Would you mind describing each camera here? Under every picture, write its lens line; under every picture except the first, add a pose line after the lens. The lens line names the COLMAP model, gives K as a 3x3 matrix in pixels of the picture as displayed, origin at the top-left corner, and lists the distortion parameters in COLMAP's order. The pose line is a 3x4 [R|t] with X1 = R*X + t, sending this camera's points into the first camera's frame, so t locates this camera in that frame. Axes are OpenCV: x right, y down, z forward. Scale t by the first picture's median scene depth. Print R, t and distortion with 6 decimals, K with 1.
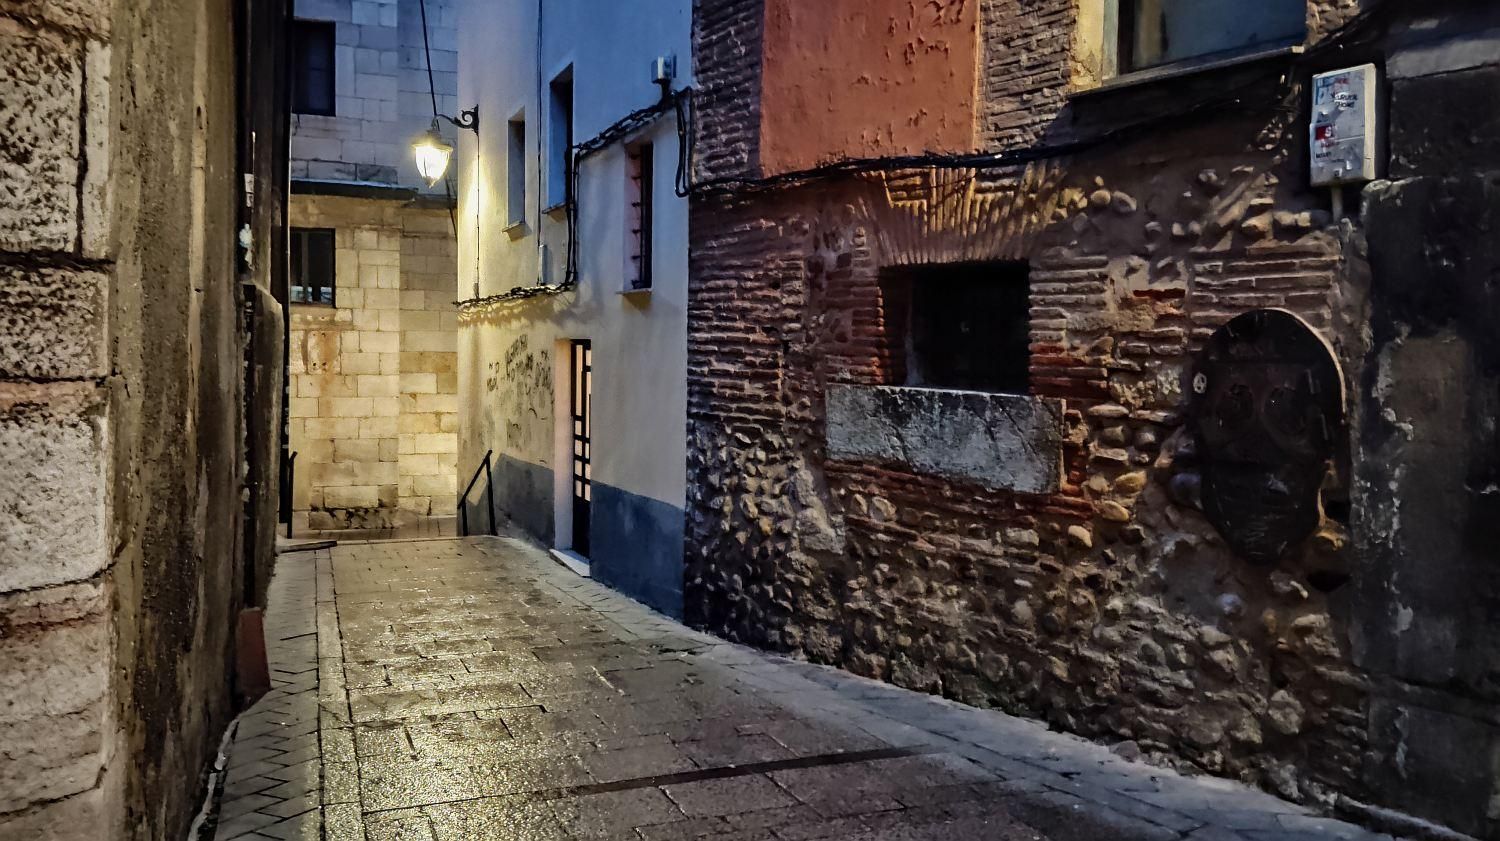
lens RADIAL K [[1215.0, 0, 748.0], [0, 1215.0, 411.5], [0, 0, 1]] dist [0.102210, -0.203801]
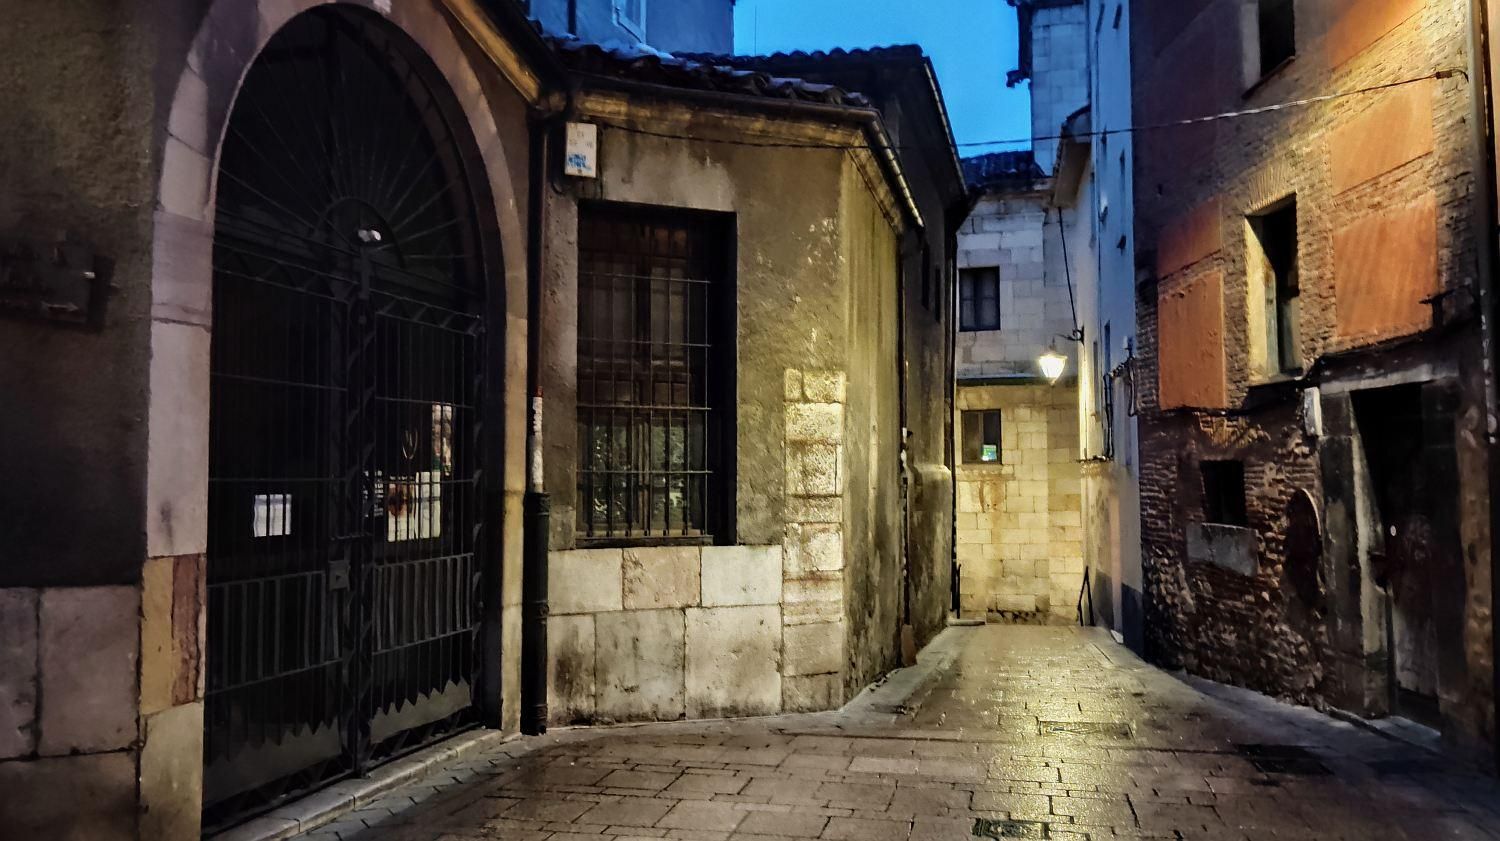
lens RADIAL K [[1215.0, 0, 748.0], [0, 1215.0, 411.5], [0, 0, 1]] dist [0.102210, -0.203801]
pose [[0.838415, -0.052634, -0.542485, 0.535319], [-0.006341, 0.994317, -0.106272, 0.013836], [0.544995, 0.092540, 0.833317, -0.963062]]
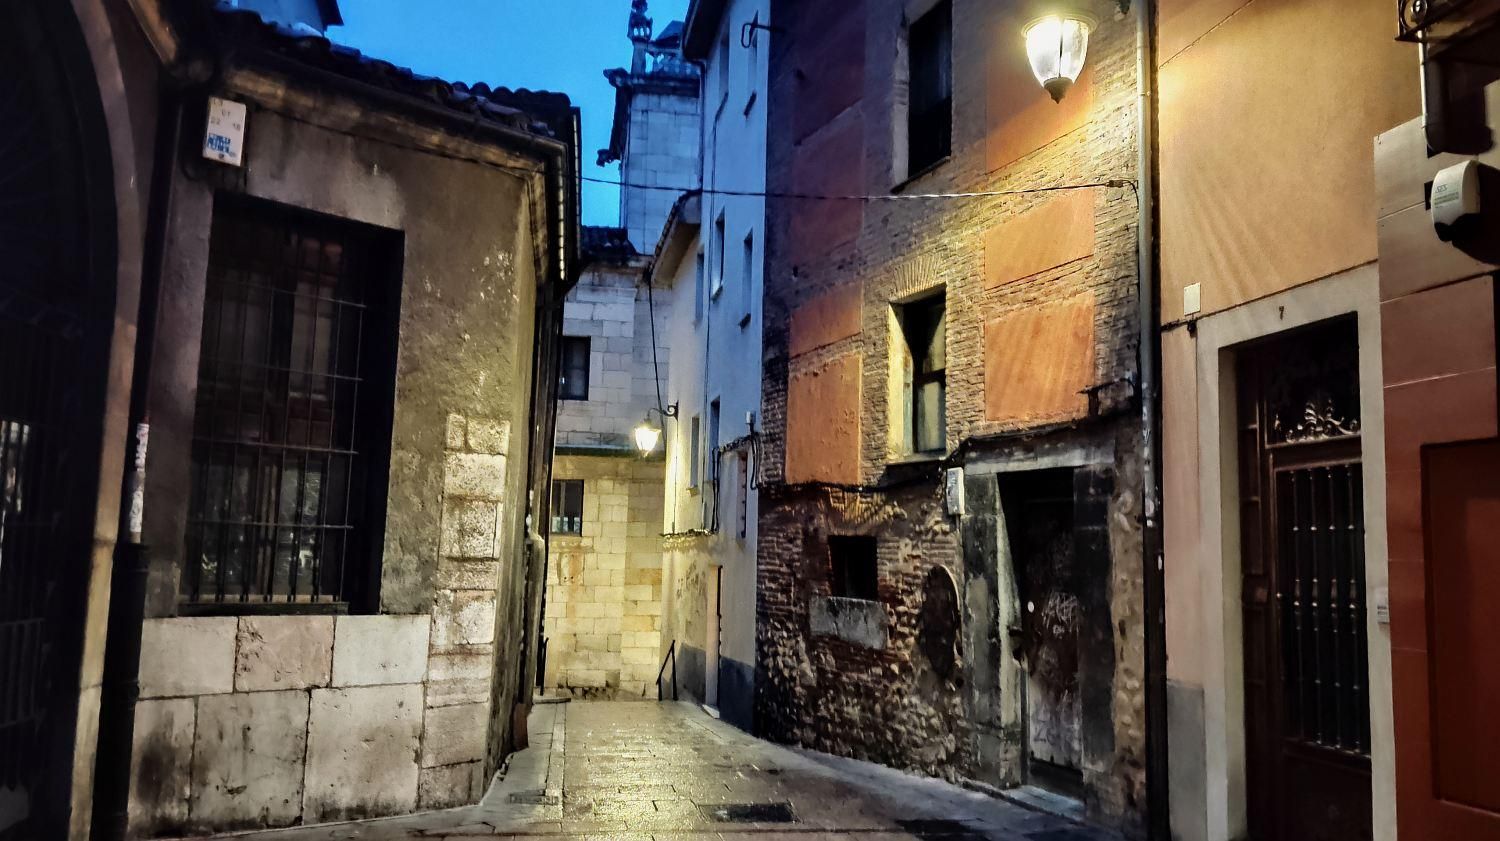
lens RADIAL K [[1215.0, 0, 748.0], [0, 1215.0, 411.5], [0, 0, 1]] dist [0.102210, -0.203801]
pose [[0.980397, -0.015949, -0.196386, 0.350513], [-0.018169, 0.985154, -0.170708, 0.021478], [0.196193, 0.170930, 0.965552, -0.917475]]
